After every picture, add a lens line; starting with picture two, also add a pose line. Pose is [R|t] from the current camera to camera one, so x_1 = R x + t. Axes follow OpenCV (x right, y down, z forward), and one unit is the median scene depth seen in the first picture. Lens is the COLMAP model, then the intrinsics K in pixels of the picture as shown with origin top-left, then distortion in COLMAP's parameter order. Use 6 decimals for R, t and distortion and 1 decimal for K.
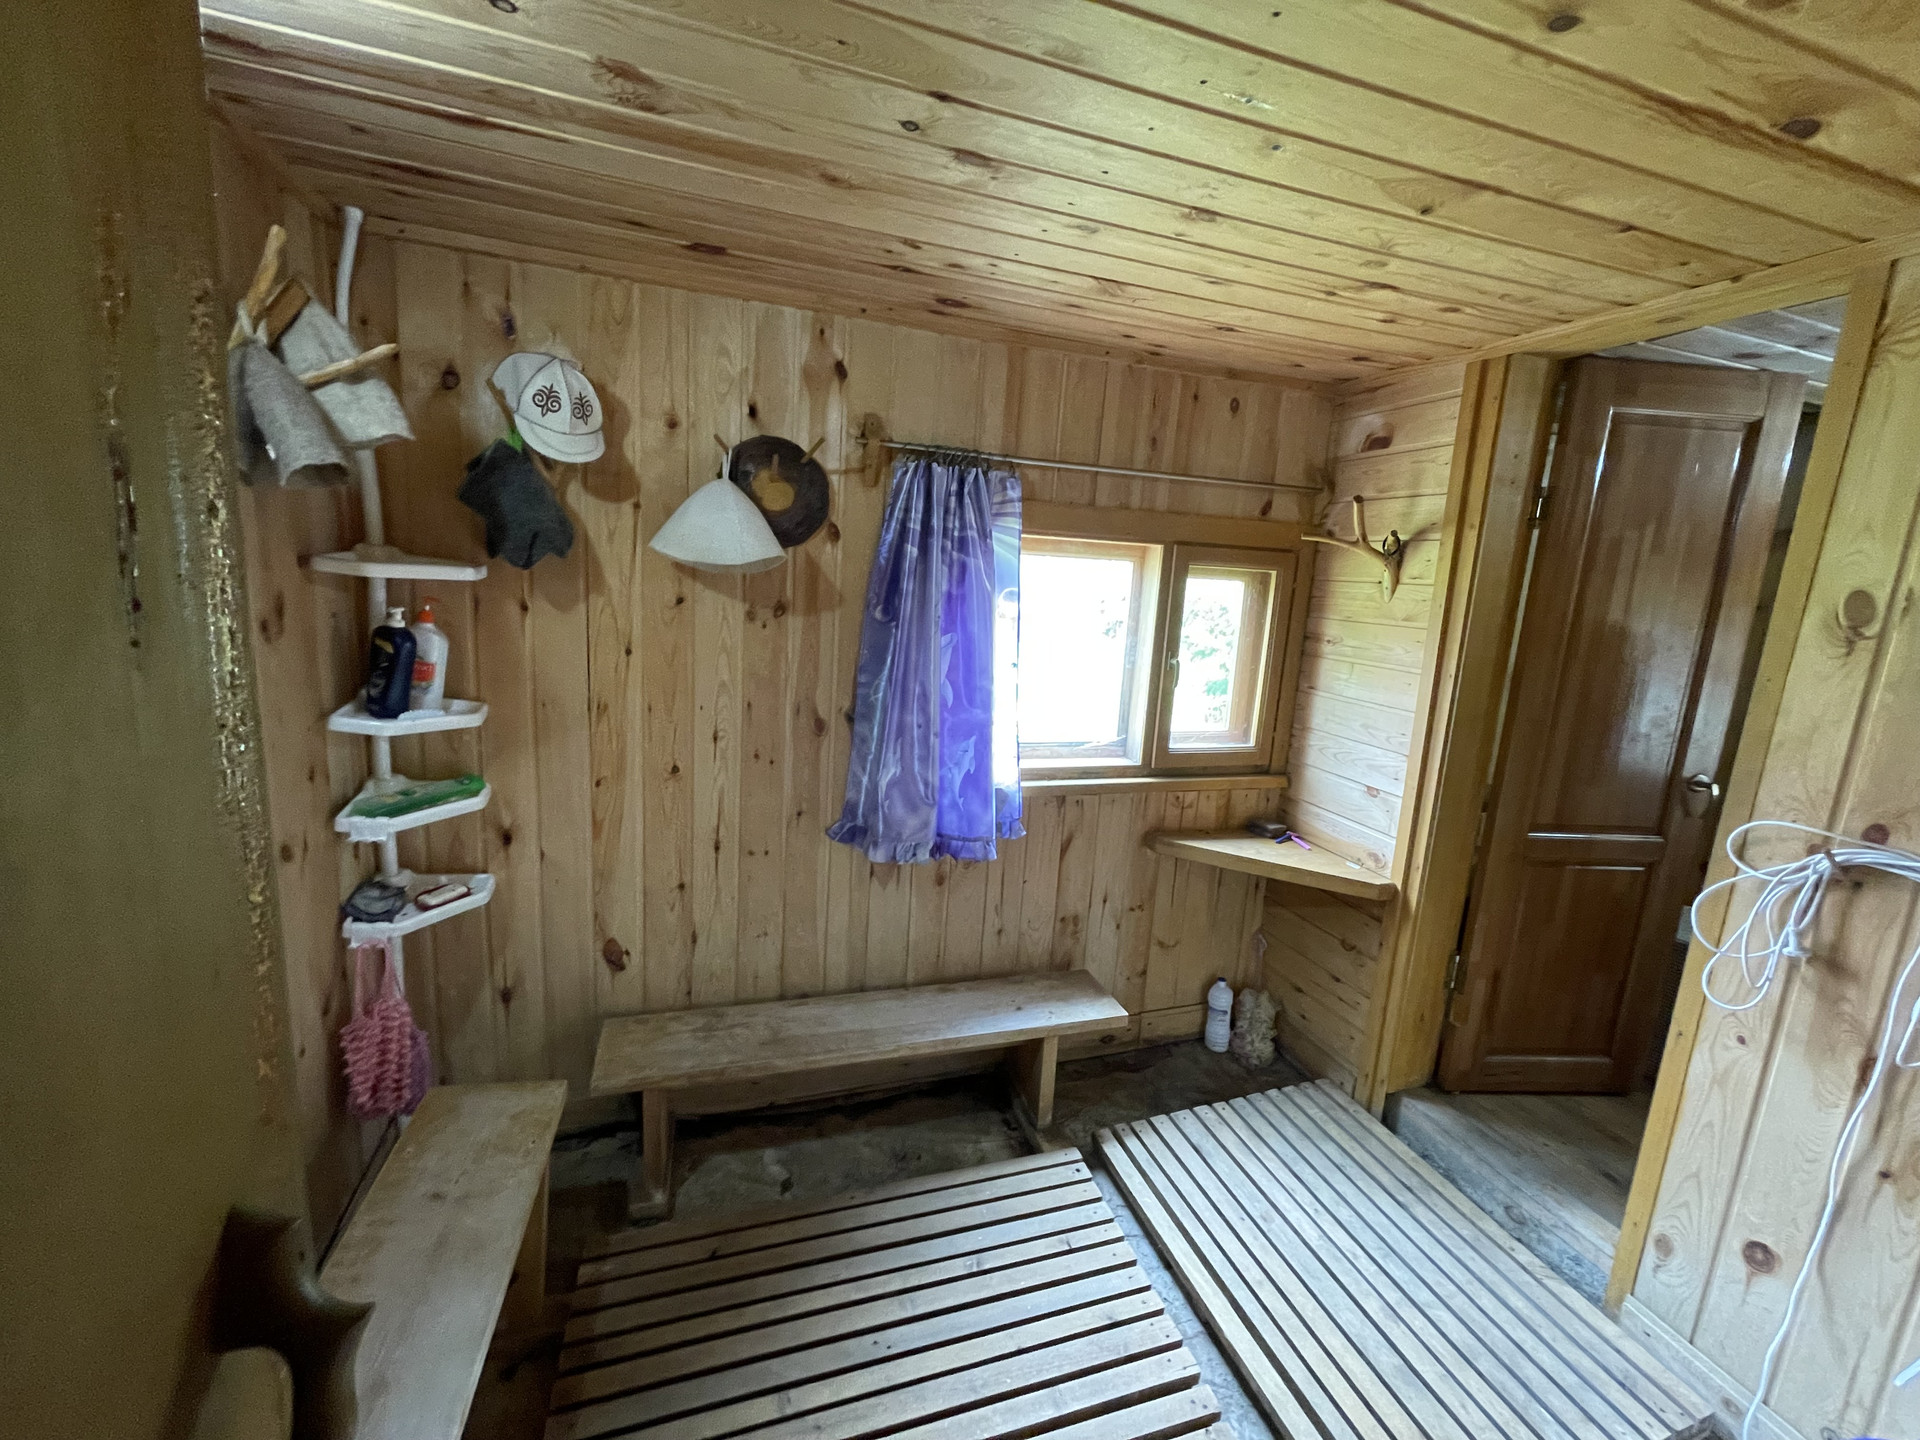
lens RADIAL K [[779.3, 0, 971.4], [0, 779.3, 708.0], [0, 0, 1]] dist [-0.002350, 0.000531]
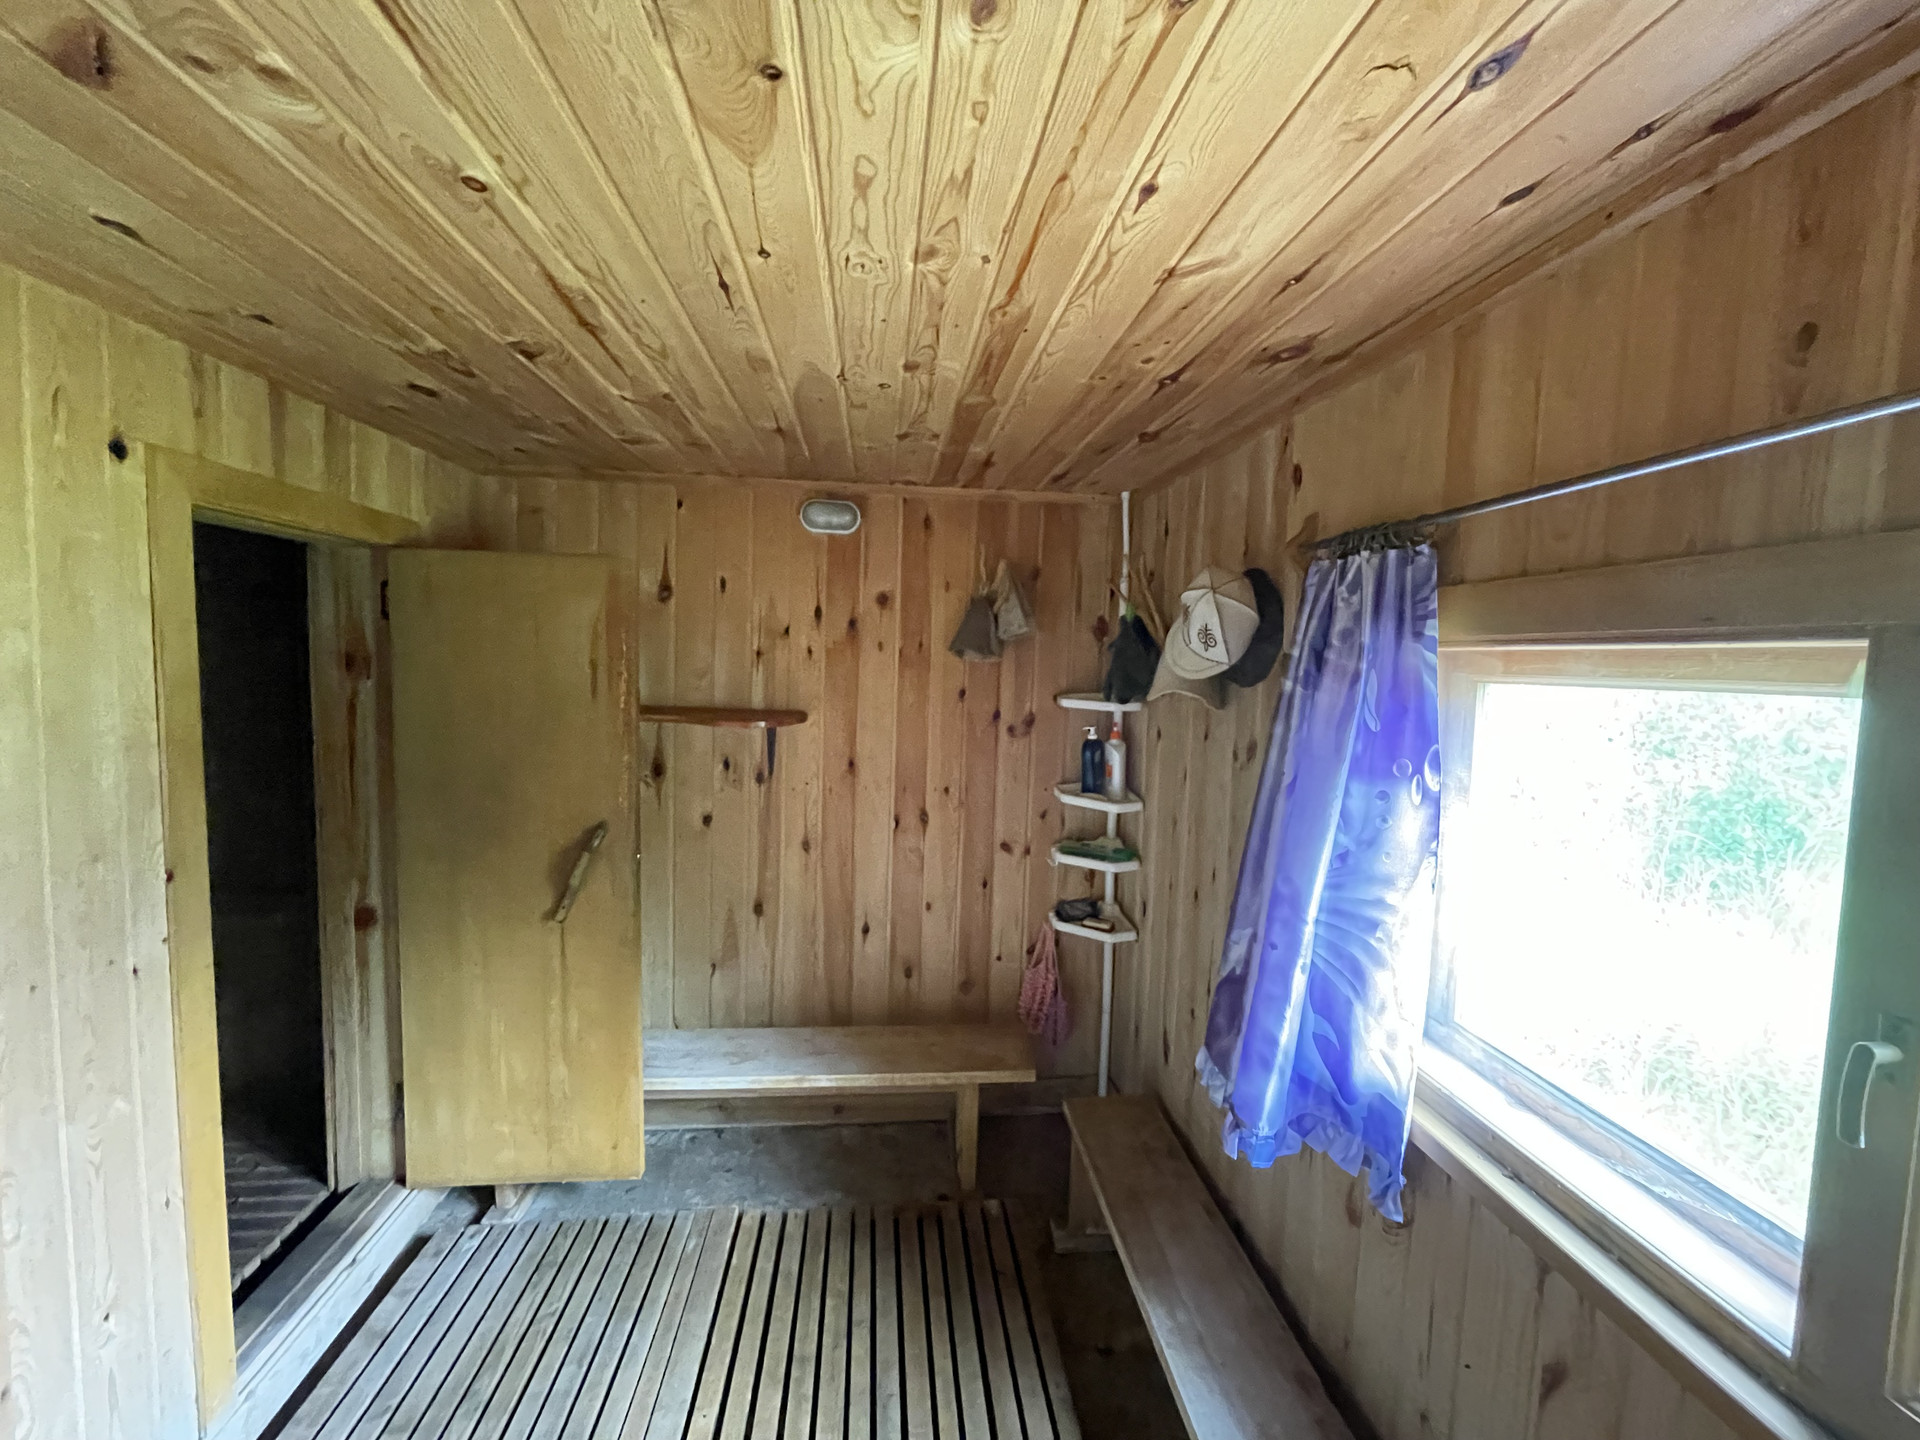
lens RADIAL K [[779.3, 0, 969.0], [0, 779.3, 721.0], [0, 0, 1]] dist [-0.002350, 0.000531]
pose [[-0.195312, 0.007744, -0.980711, 0.706104], [-0.218283, 0.974543, 0.051167, -0.136550], [0.956141, 0.224066, -0.188649, 0.852247]]
